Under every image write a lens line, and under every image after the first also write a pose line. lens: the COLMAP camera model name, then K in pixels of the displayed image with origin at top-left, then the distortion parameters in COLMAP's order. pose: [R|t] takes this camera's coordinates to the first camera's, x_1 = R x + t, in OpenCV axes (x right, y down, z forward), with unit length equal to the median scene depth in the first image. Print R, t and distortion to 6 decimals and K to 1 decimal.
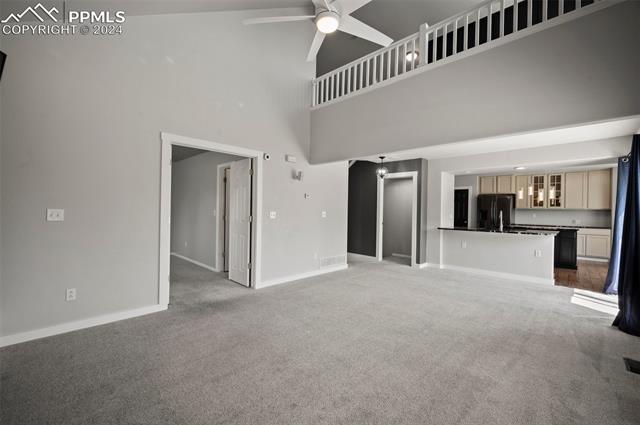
lens RADIAL K [[270.9, 0, 321.5], [0, 270.9, 209.3], [0, 0, 1]] dist [-0.001351, -0.000211]
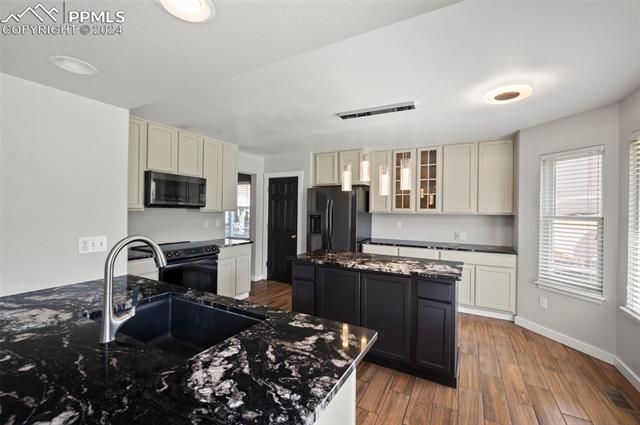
lens RADIAL K [[270.9, 0, 318.5], [0, 270.9, 213.0], [0, 0, 1]] dist [-0.001351, -0.000211]
pose [[0.968362, -0.002561, 0.249535, 0.525623], [0.000353, 0.999960, 0.008893, -0.006815], [-0.249548, -0.008524, 0.968325, 0.539772]]
